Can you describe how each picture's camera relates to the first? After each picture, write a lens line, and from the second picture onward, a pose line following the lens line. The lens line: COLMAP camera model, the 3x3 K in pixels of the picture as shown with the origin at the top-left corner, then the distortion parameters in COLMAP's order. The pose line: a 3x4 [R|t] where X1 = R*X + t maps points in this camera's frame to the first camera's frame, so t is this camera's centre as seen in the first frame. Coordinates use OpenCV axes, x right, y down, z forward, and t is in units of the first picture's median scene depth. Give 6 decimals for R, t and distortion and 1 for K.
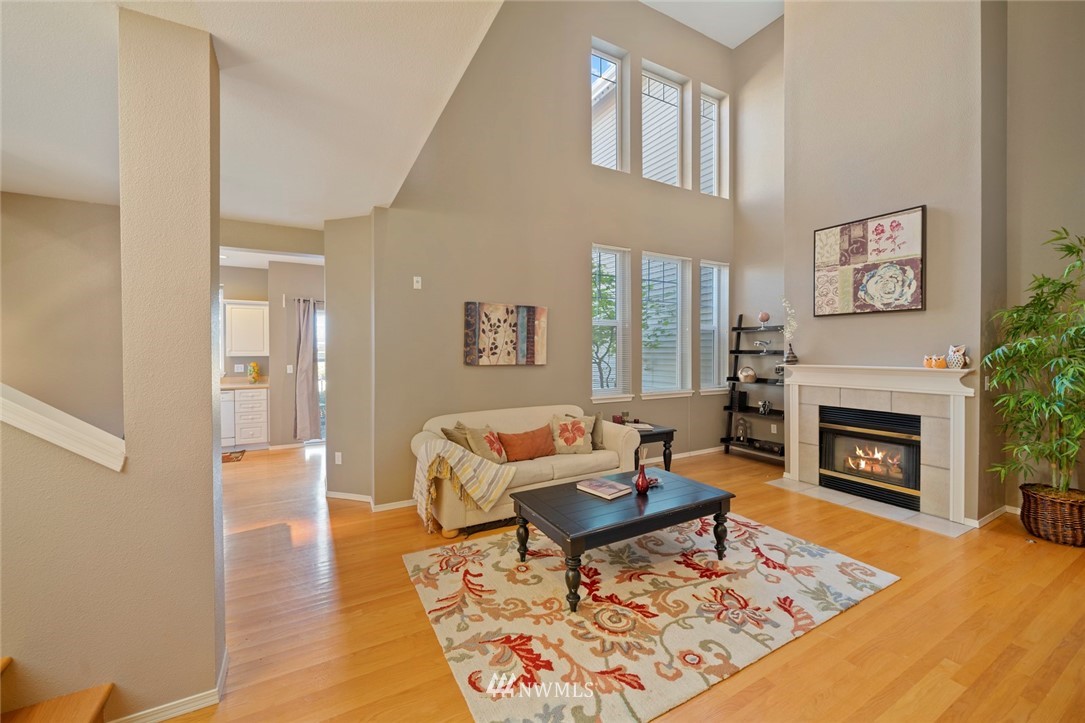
lens RADIAL K [[421.1, 0, 541.0], [0, 421.1, 352.2], [0, 0, 1]] dist [-0.001752, -0.000201]
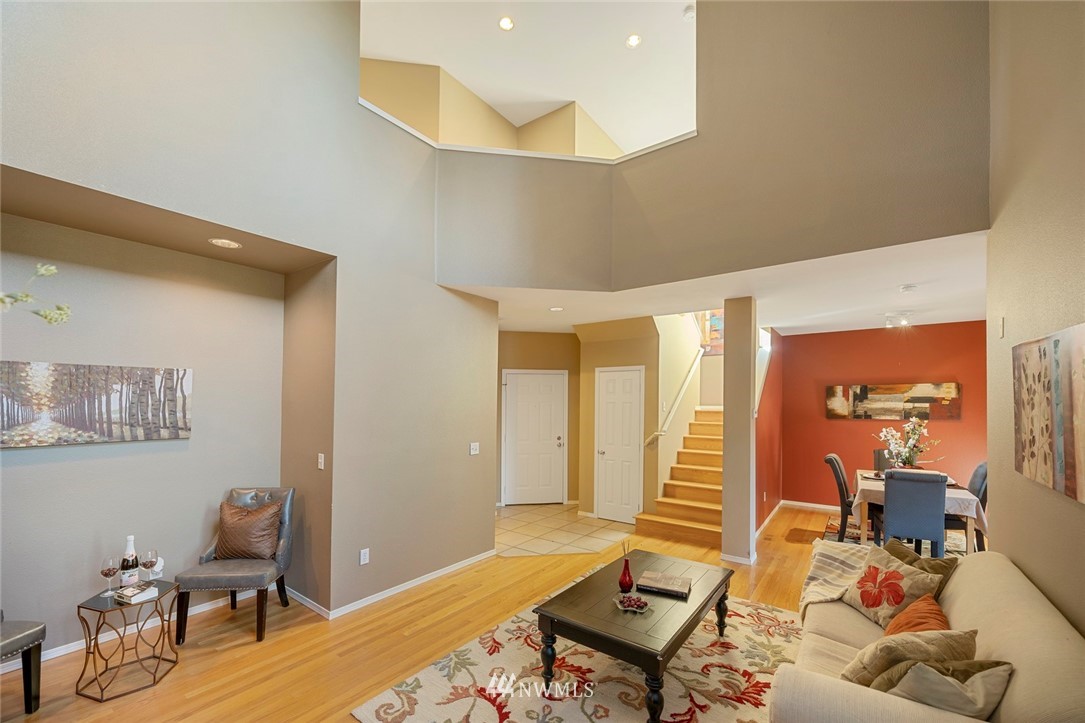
lens RADIAL K [[437.6, 0, 542.9], [0, 437.6, 399.2], [0, 0, 1]] dist [-0.002908, -0.000221]
pose [[-0.910615, -0.004609, -0.413230, 0.553419], [-0.002706, 0.999983, -0.005191, -0.051901], [0.413247, -0.003609, -0.910612, 1.242397]]
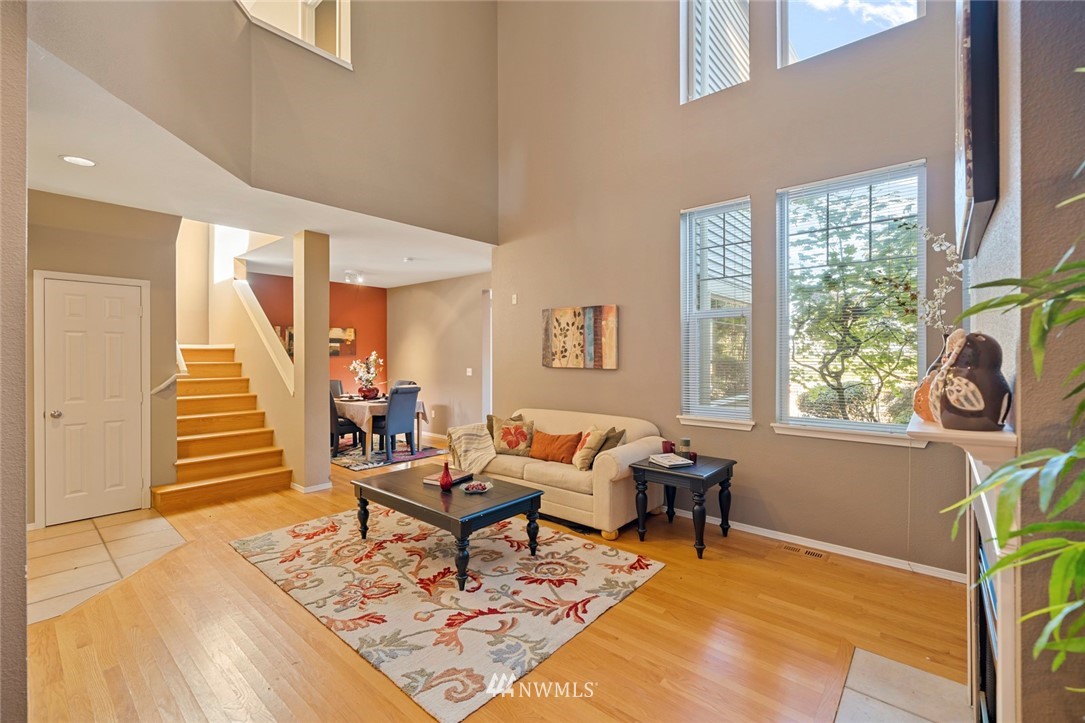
lens RADIAL K [[465.8, 0, 537.0], [0, 465.8, 355.5], [0, 0, 1]] dist [-0.000835, 0.000021]
pose [[0.339101, 0.003065, -0.940745, 0.974959], [-0.000124, 0.999995, 0.003214, -0.002755], [0.940750, -0.000973, 0.339100, 0.568235]]
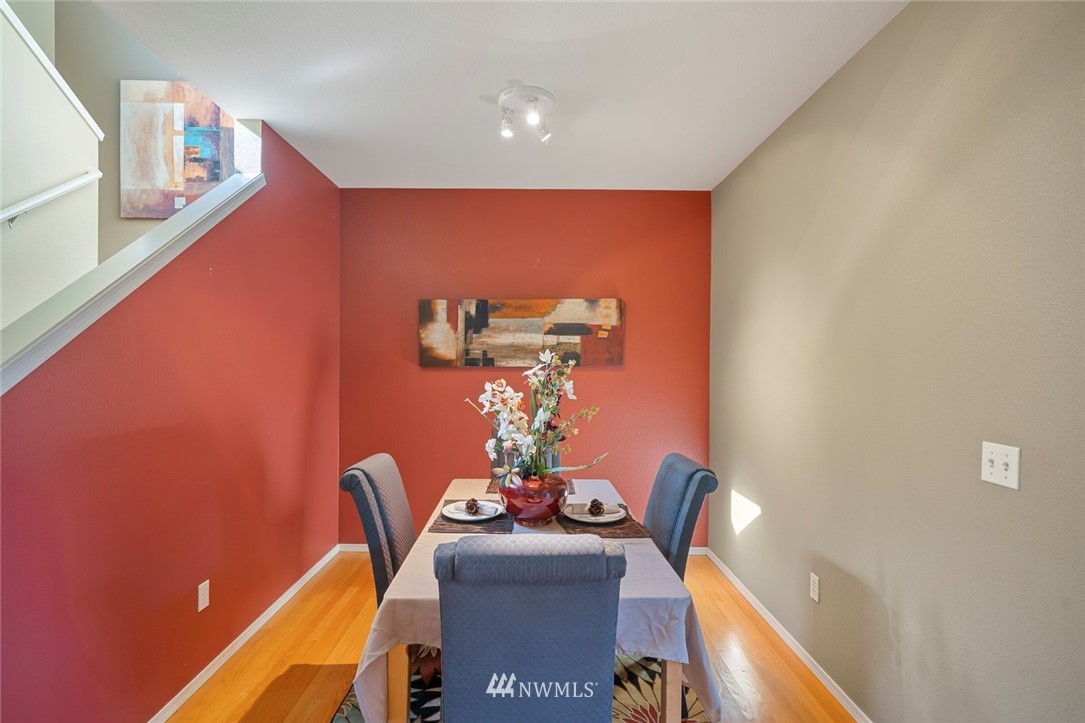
lens RADIAL K [[522.3, 0, 540.9], [0, 522.3, 367.6], [0, 0, 1]] dist [0.001095, 0.000291]
pose [[-0.479941, 0.004027, -0.877292, -0.369769], [-0.008281, 0.999924, 0.009120, -0.000068], [0.877262, 0.011642, -0.479871, 0.835275]]
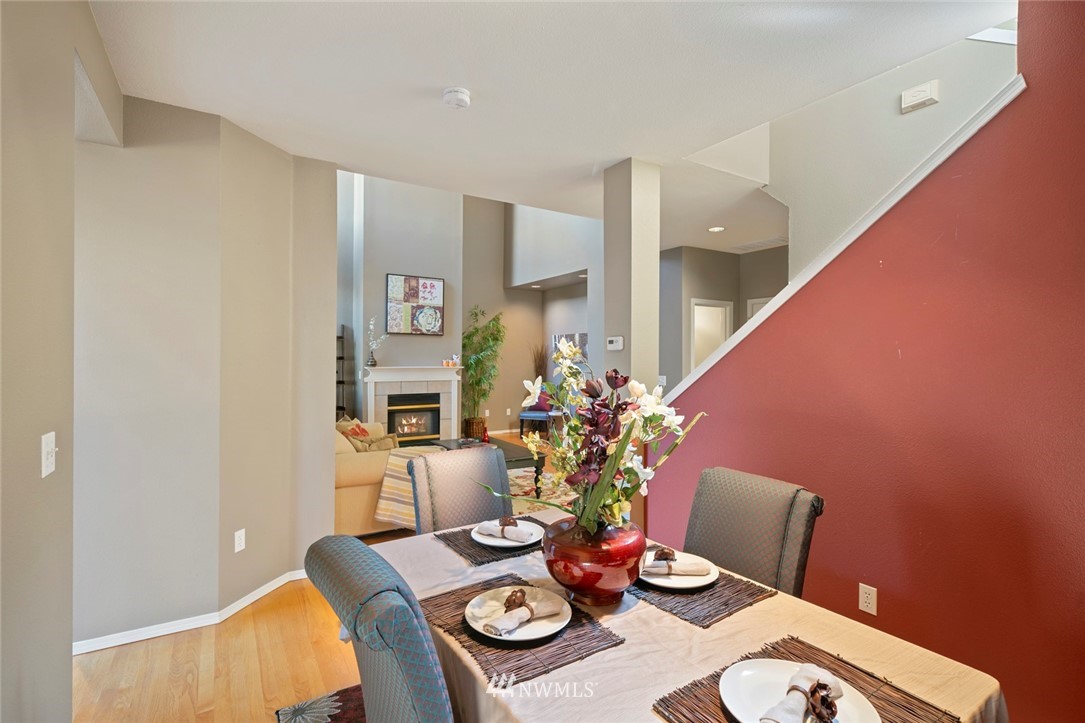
lens RADIAL K [[506.1, 0, 539.0], [0, 506.1, 353.5], [0, 0, 1]] dist [0.001738, 0.000299]
pose [[-0.054928, 0.010875, 0.998431, -1.194469], [-0.001273, 0.999939, -0.010961, 0.003050], [-0.998490, -0.001873, -0.054911, 0.624692]]
